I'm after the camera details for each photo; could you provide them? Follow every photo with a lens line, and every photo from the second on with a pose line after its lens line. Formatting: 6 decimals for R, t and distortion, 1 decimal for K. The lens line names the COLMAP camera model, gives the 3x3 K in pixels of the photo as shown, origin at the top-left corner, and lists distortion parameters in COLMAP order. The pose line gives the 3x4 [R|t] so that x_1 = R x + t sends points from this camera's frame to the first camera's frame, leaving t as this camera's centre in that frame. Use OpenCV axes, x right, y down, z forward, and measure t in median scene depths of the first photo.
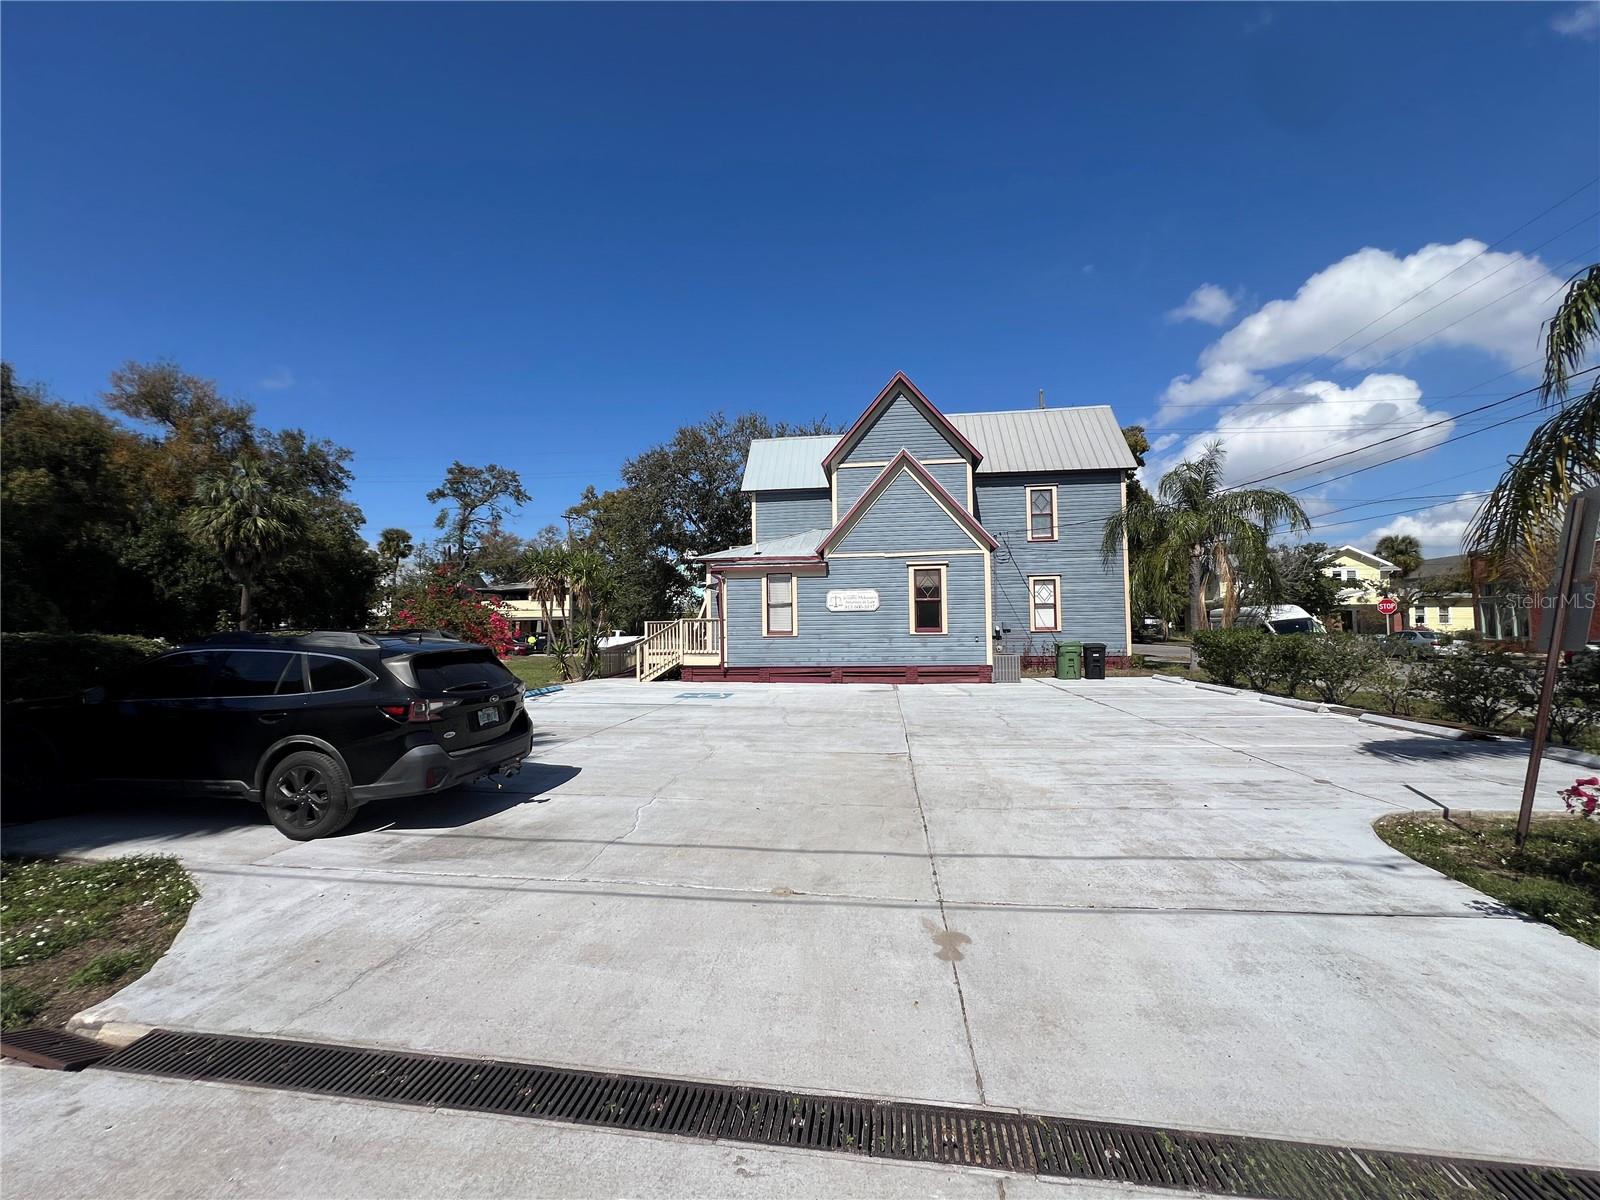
lens RADIAL K [[641.4, 0, 797.2], [0, 641.4, 600.2], [0, 0, 1]] dist [0.000063, 0.000283]
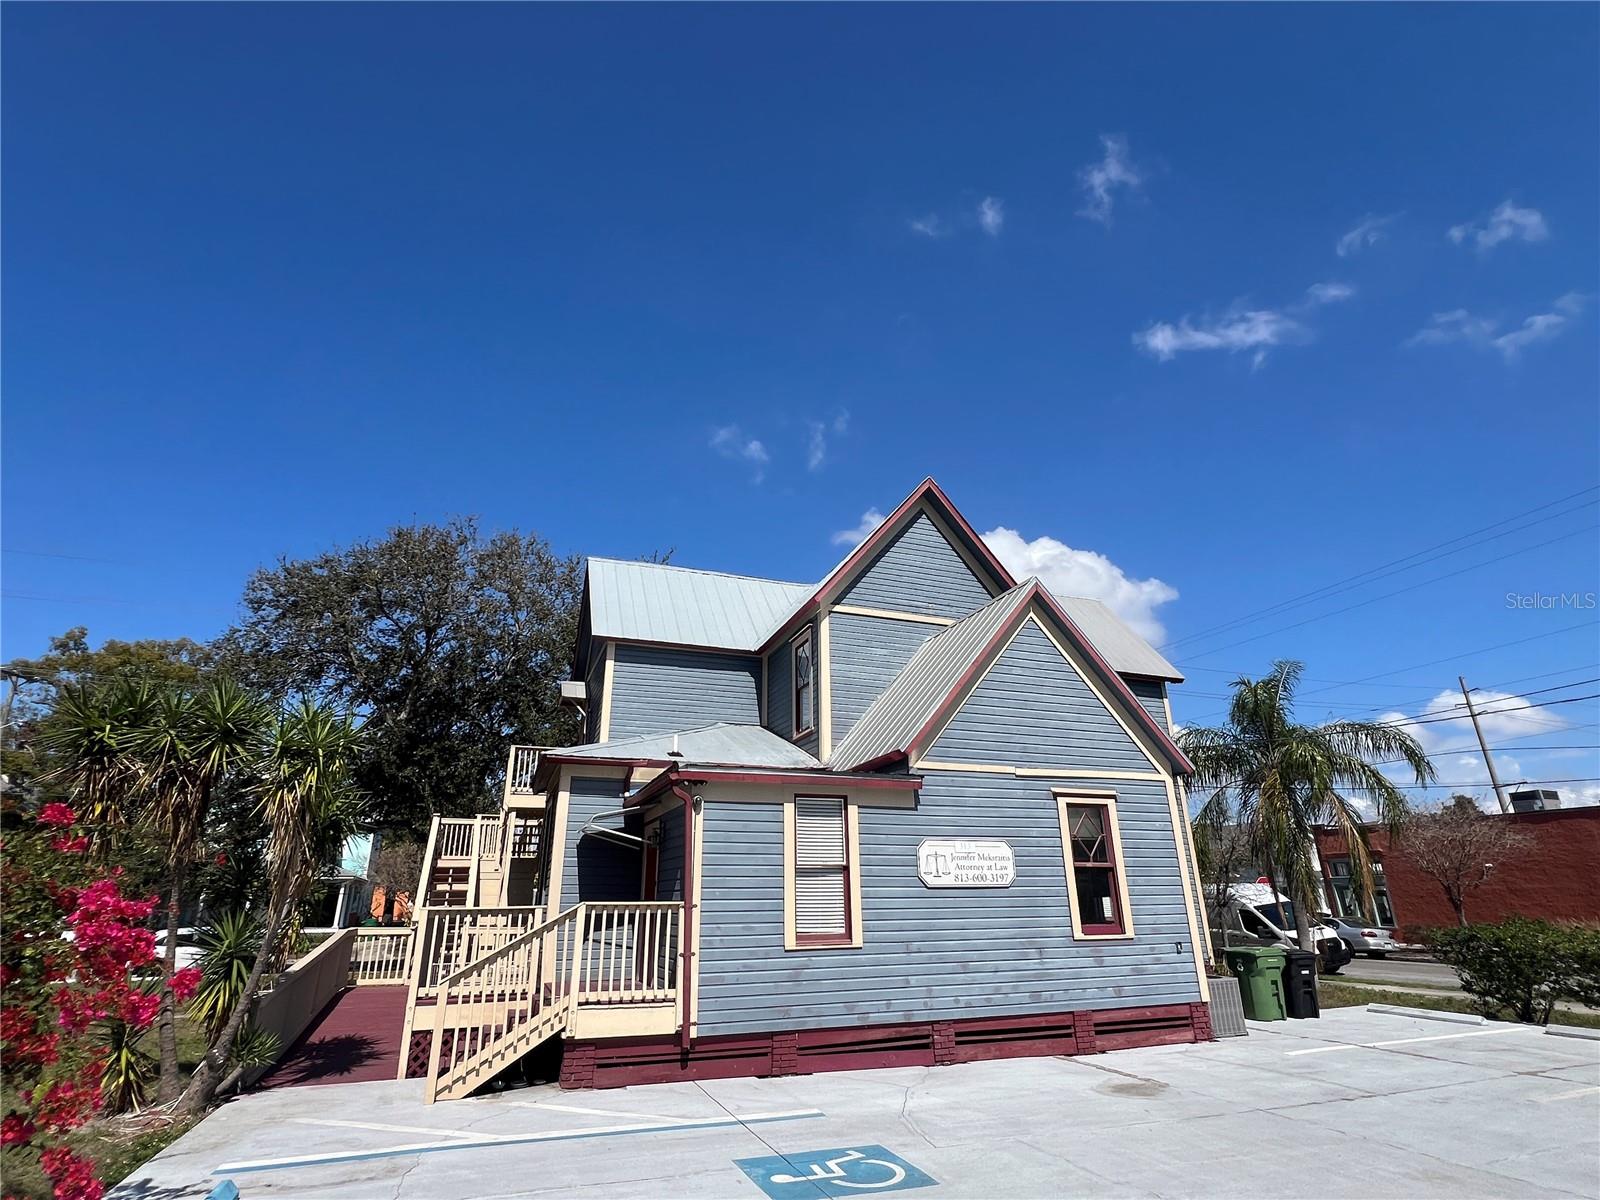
lens RADIAL K [[799.2, 0, 801.1], [0, 799.2, 597.7], [0, 0, 1]] dist [-0.002277, -0.000062]
pose [[0.882521, 0.171716, 0.437801, -0.311484], [-0.024624, 0.946548, -0.321621, 0.007431], [-0.469627, 0.273057, 0.839578, 0.502311]]
